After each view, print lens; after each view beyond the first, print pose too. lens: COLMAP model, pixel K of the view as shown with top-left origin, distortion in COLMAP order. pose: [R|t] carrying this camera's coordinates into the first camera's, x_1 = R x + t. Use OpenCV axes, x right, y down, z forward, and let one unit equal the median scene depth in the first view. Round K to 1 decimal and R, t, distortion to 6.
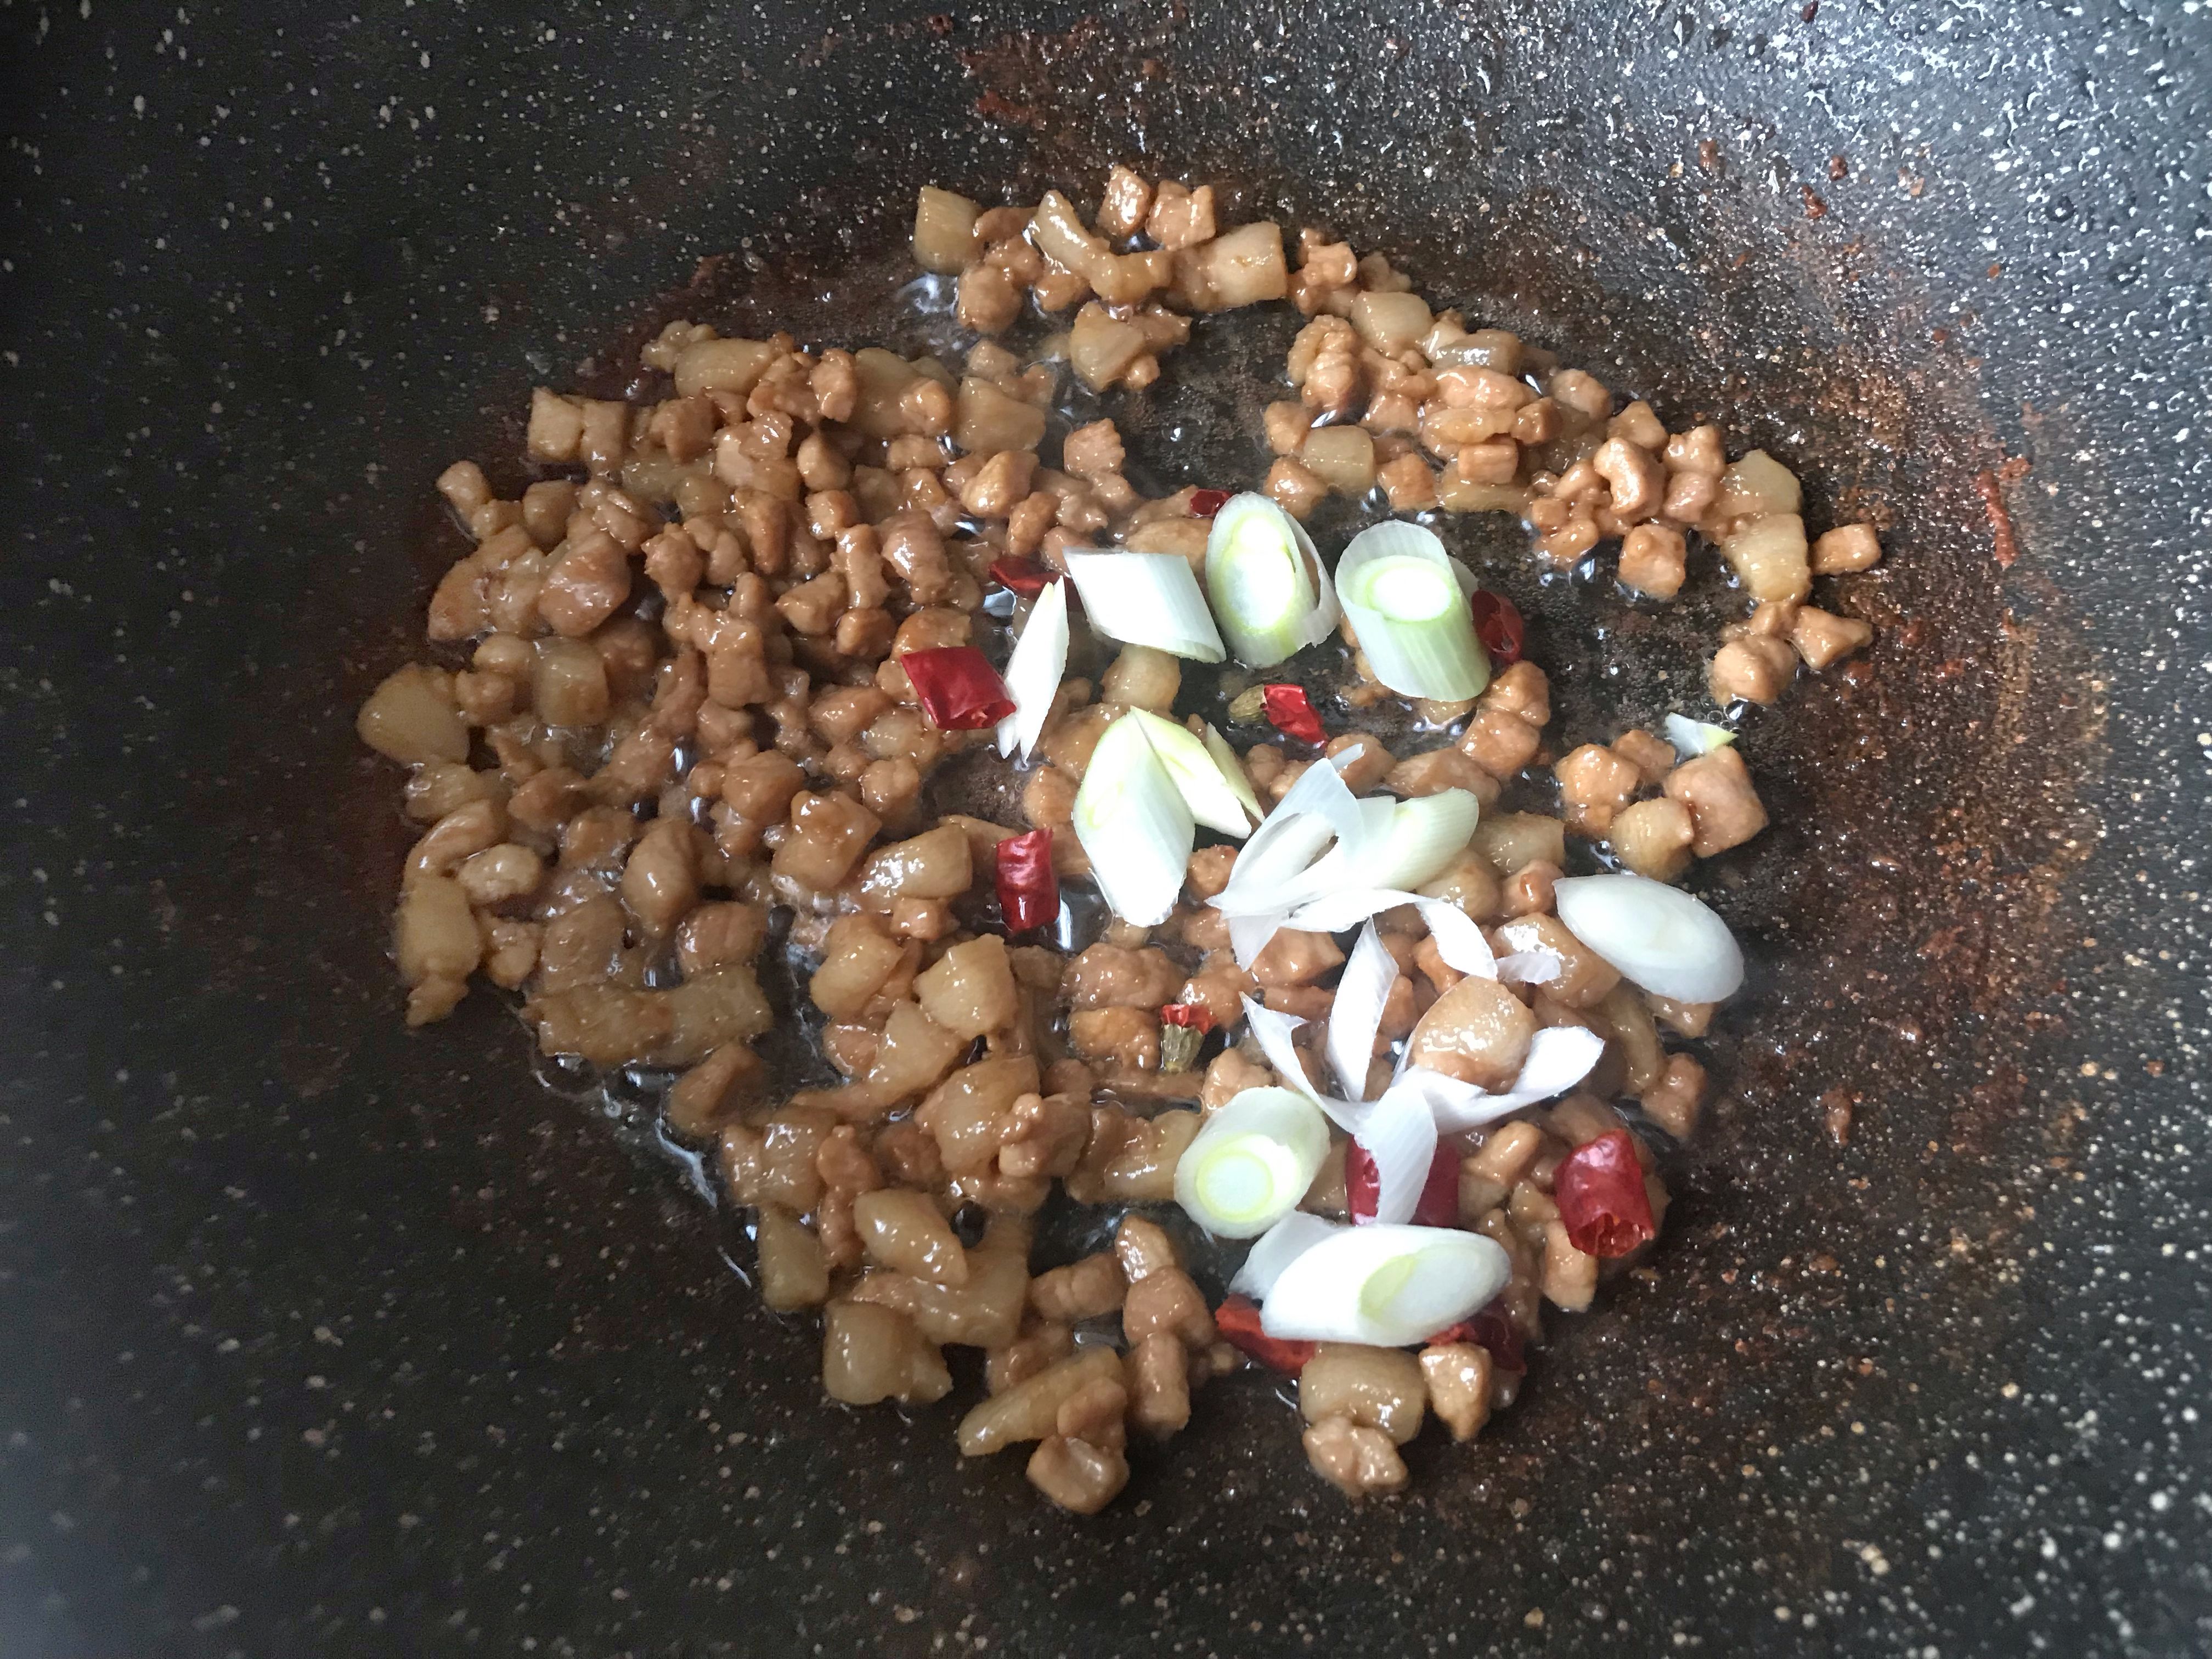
lens RADIAL K [[1852.5, 0, 1106.0], [0, 1852.5, 829.5], [0, 0, 1]] dist [0.060685, -0.087287]
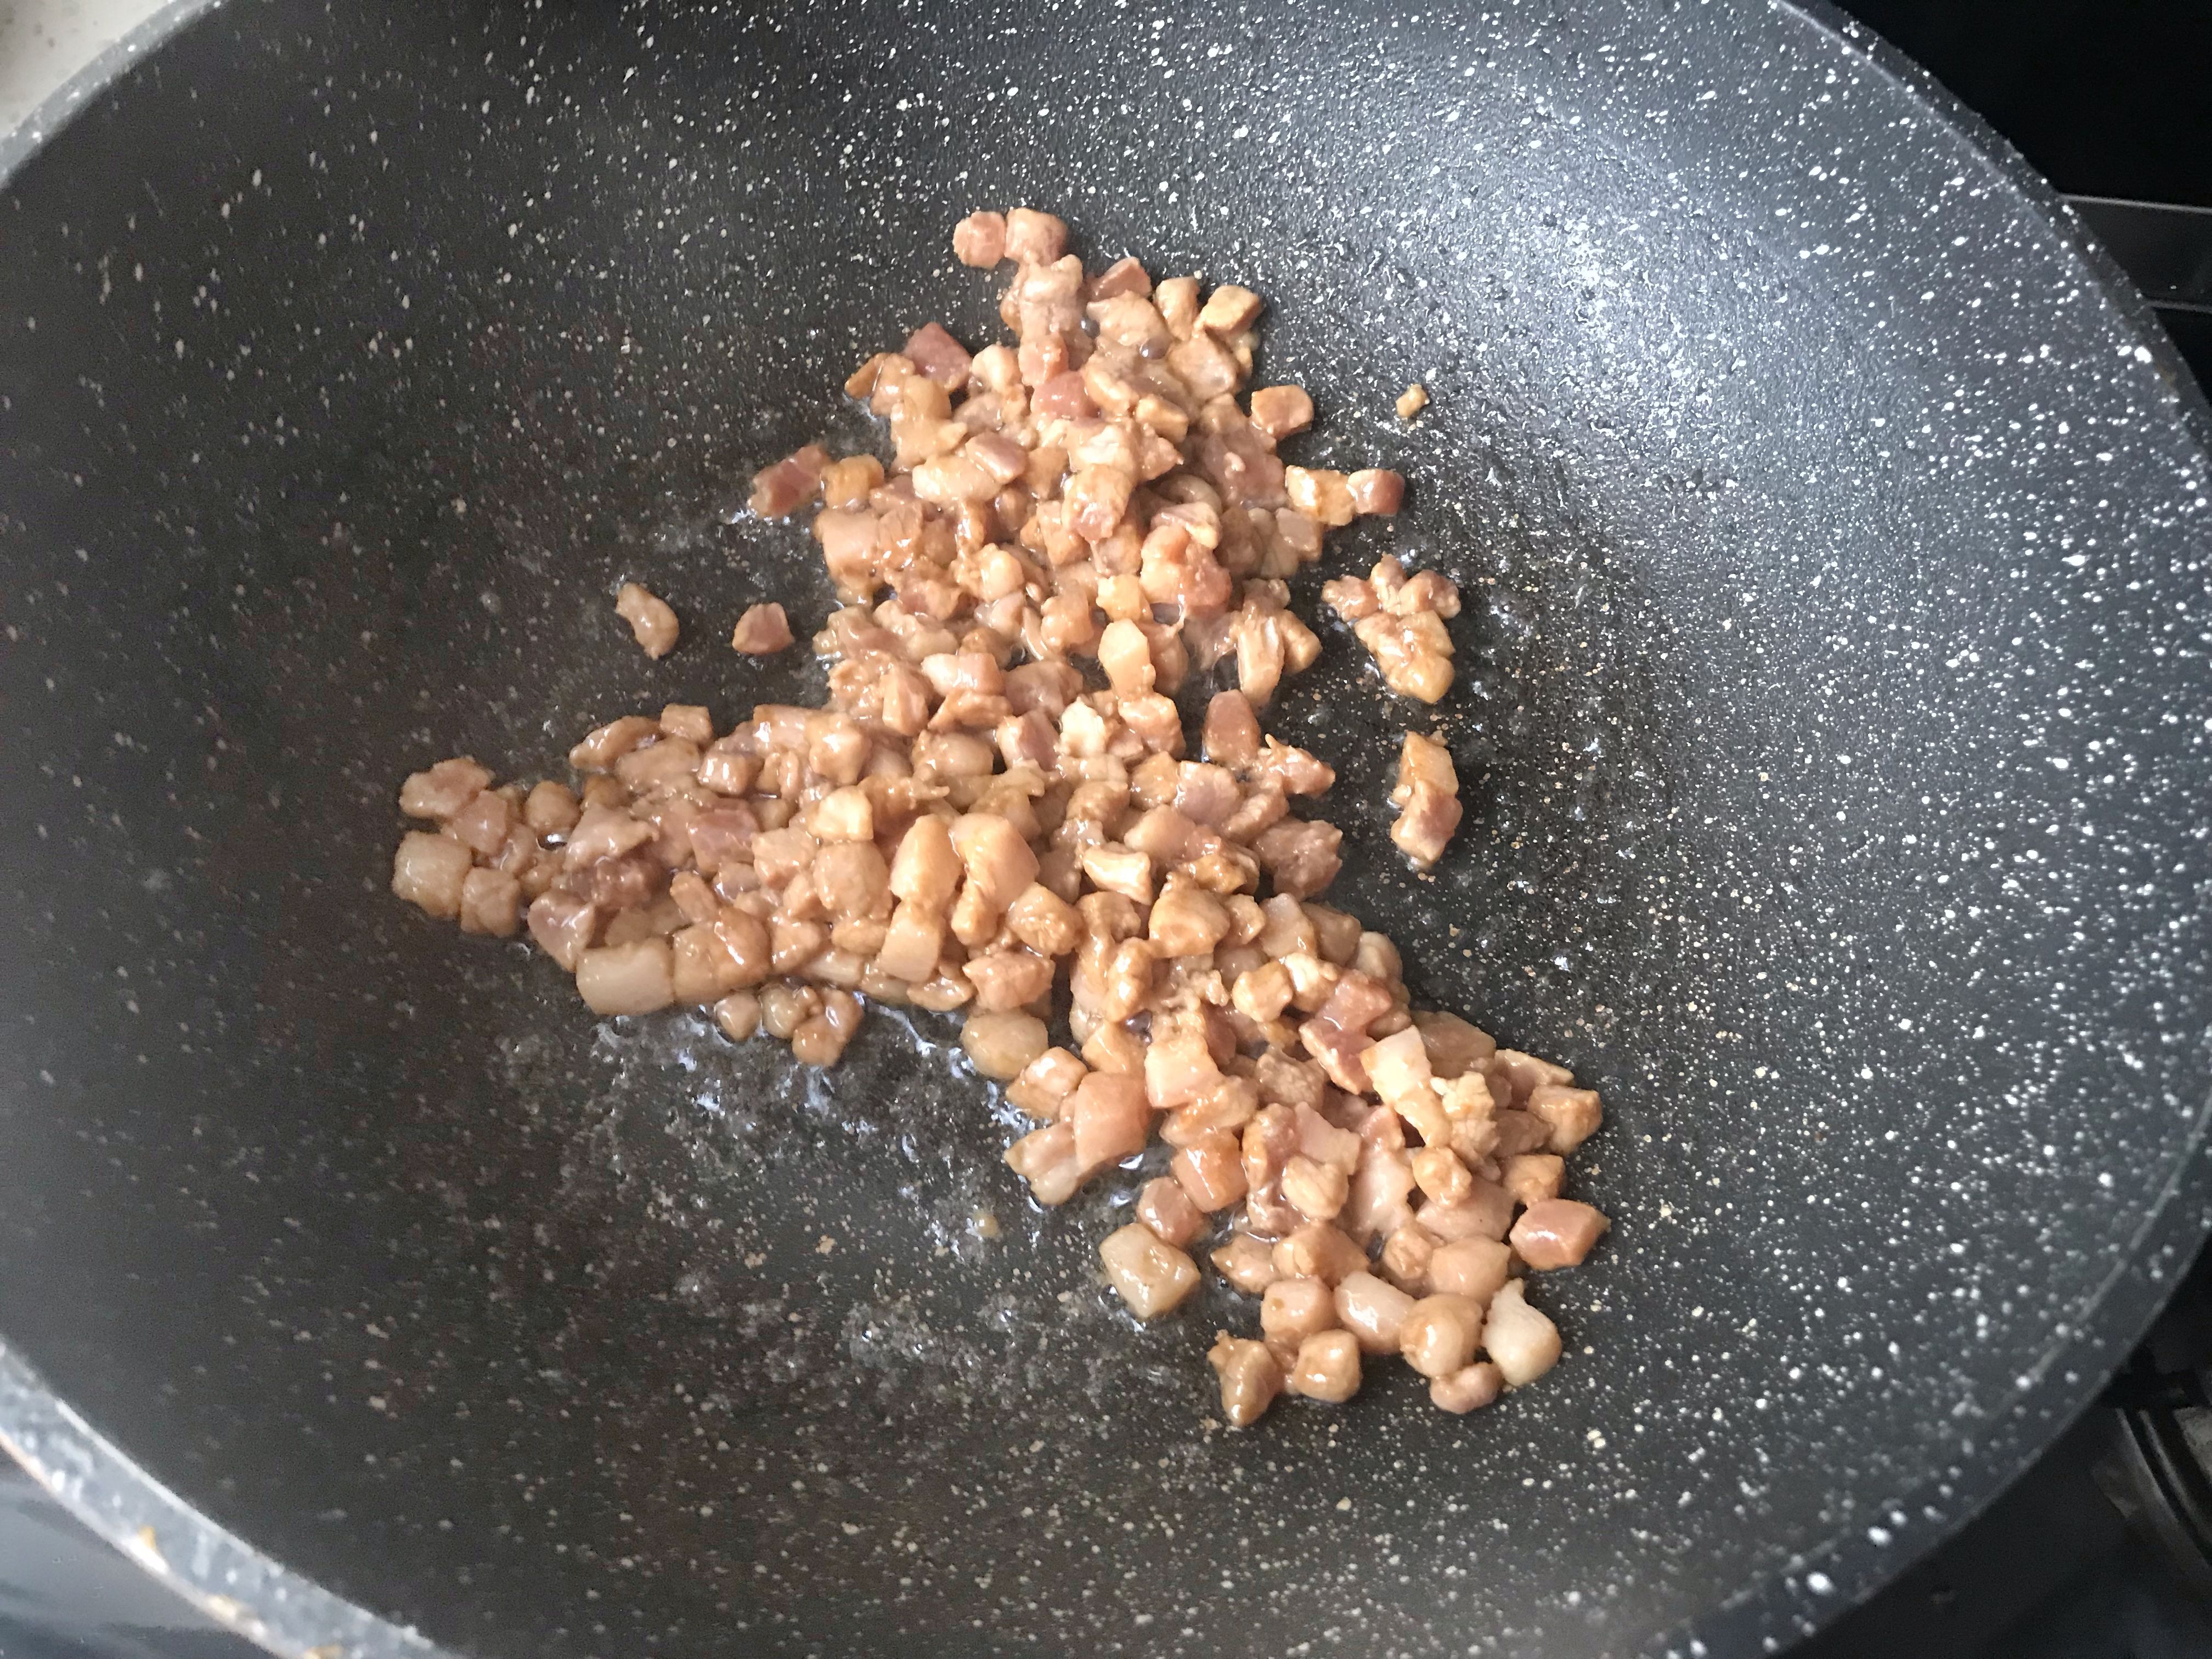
lens RADIAL K [[1867.9, 0, 1094.6], [0, 1867.9, 830.1], [0, 0, 1]] dist [-0.015075, 0.046177]
pose [[0.997191, -0.028850, 0.069126, -0.015861], [0.033769, 0.996899, -0.071082, 0.041212], [-0.066861, 0.073217, 0.995072, -0.276220]]
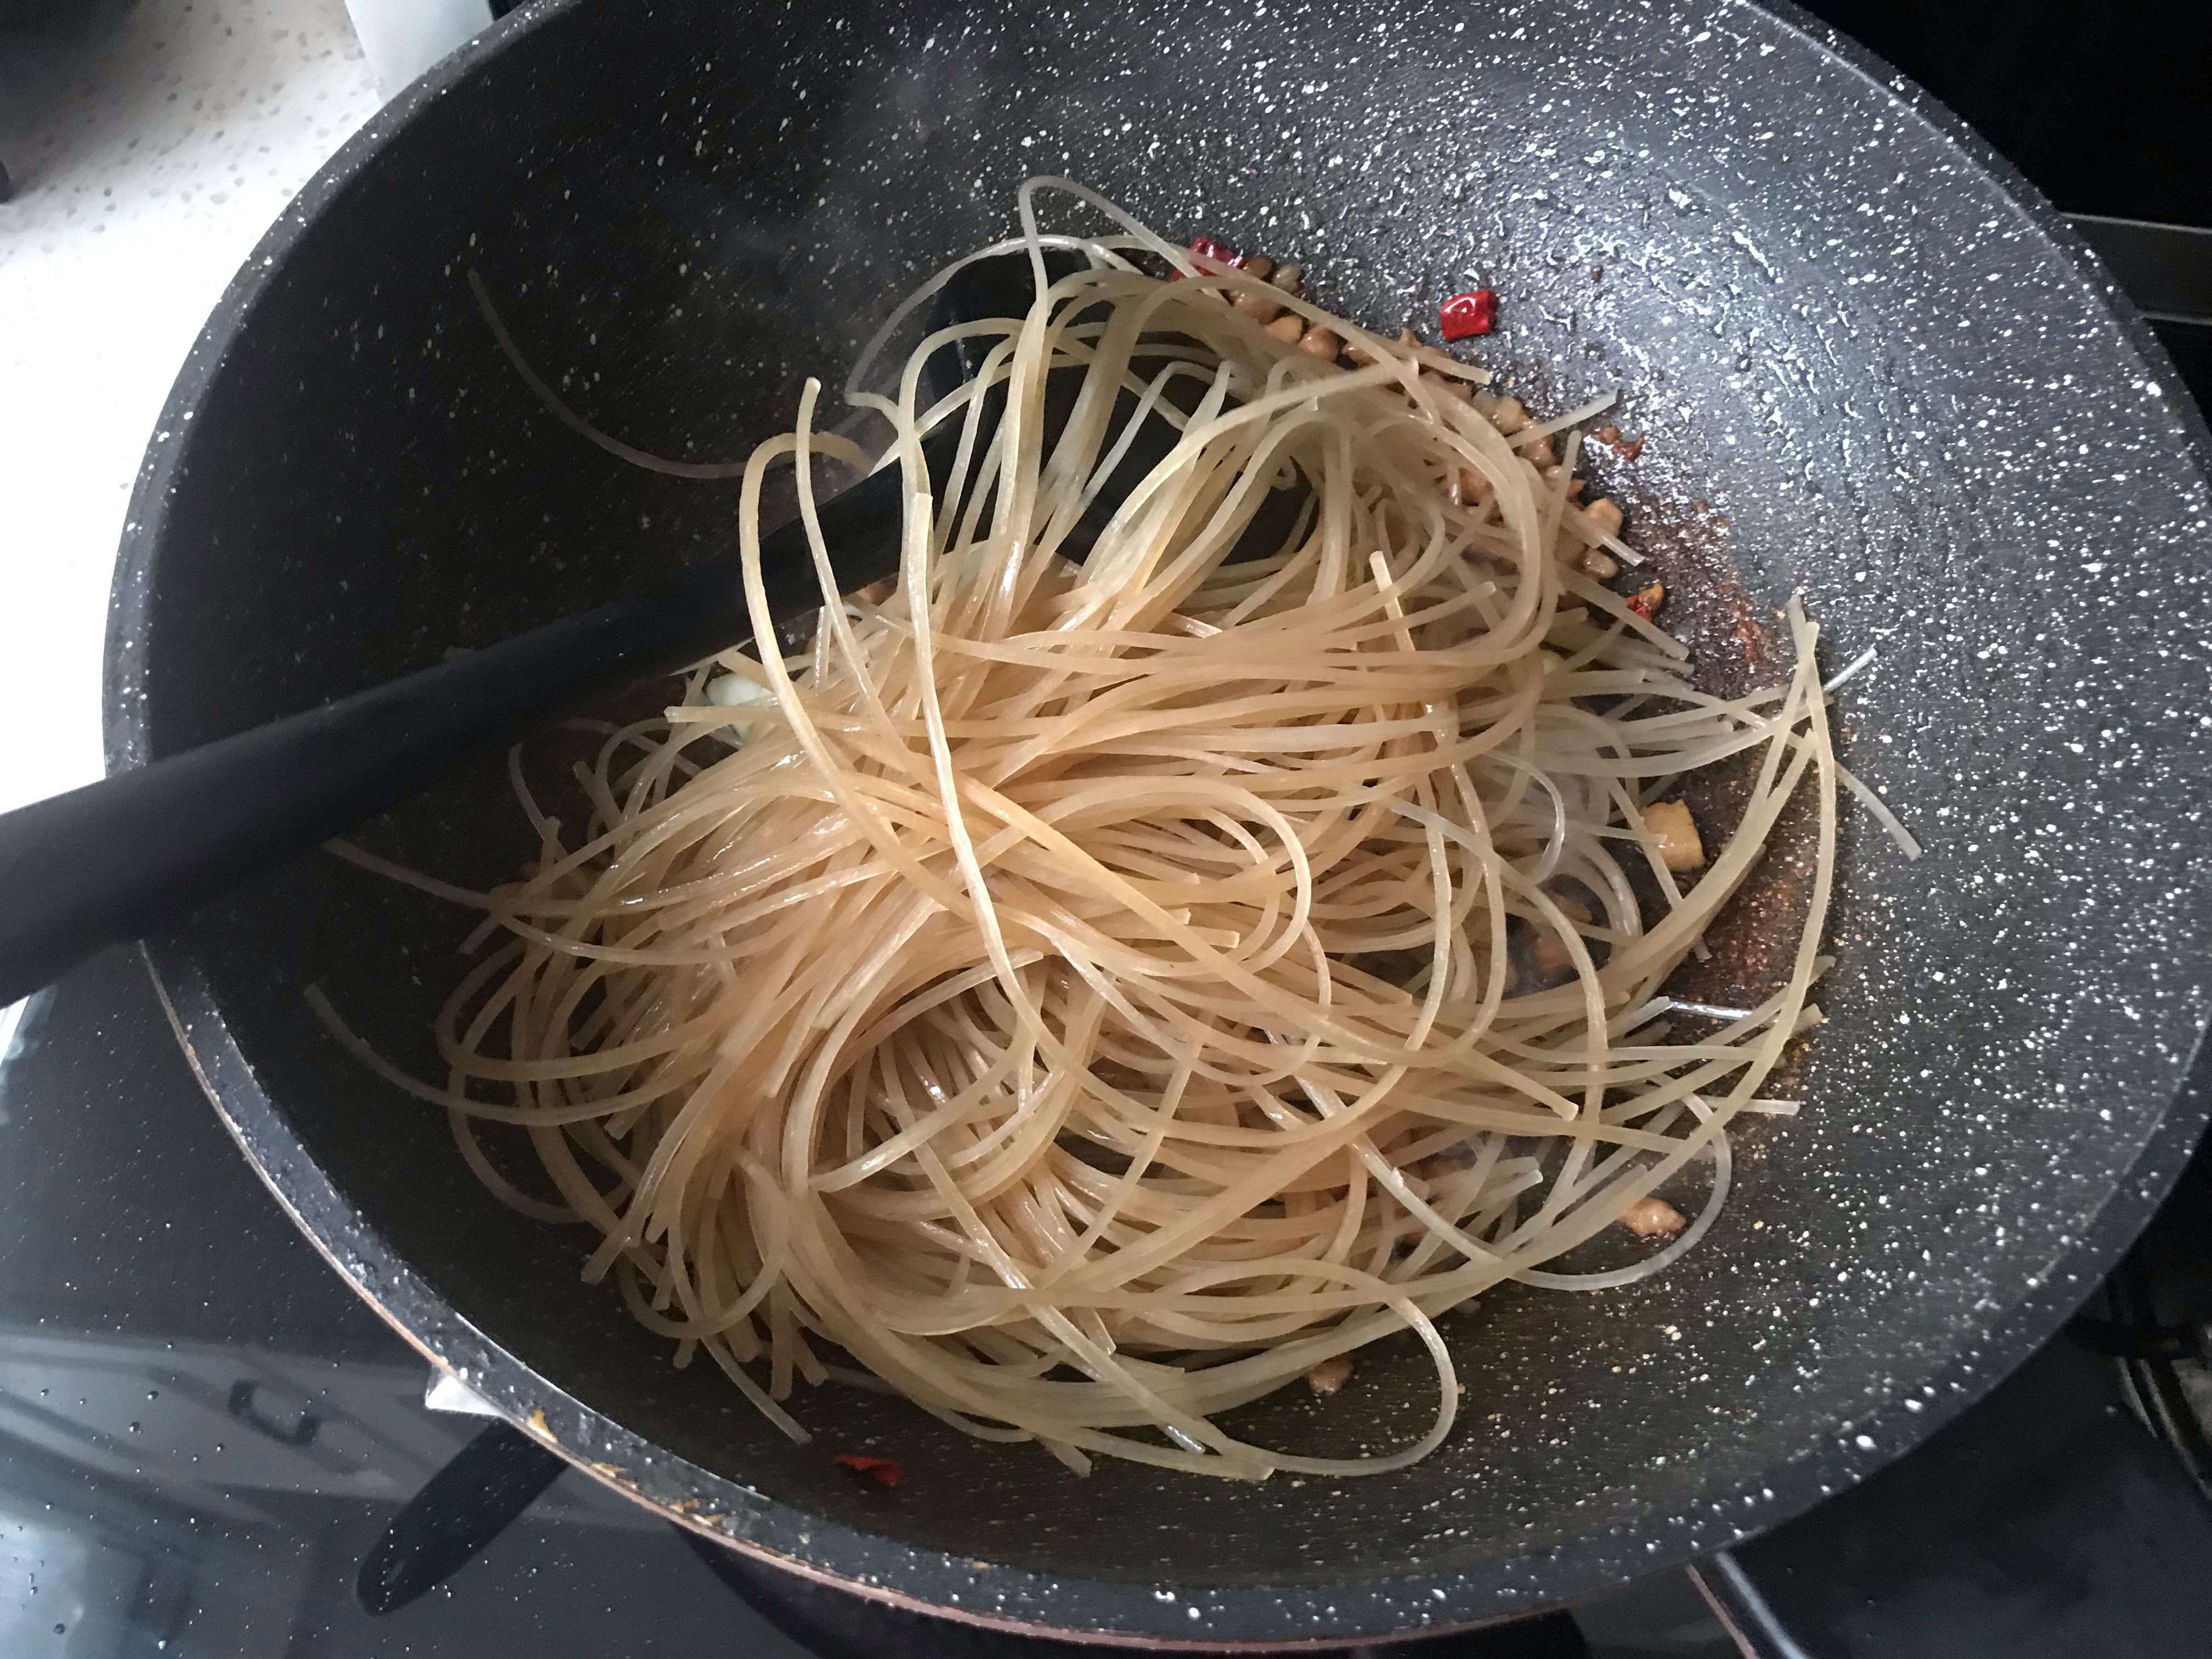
lens RADIAL K [[1869.6, 0, 1106.0], [0, 1869.6, 829.5], [0, 0, 1]] dist [-0.009485, 0.047234]
pose [[0.997396, -0.043890, 0.057219, -0.115219], [0.045446, 0.998624, -0.026167, -0.006706], [-0.055992, 0.028699, 0.998019, -0.477008]]
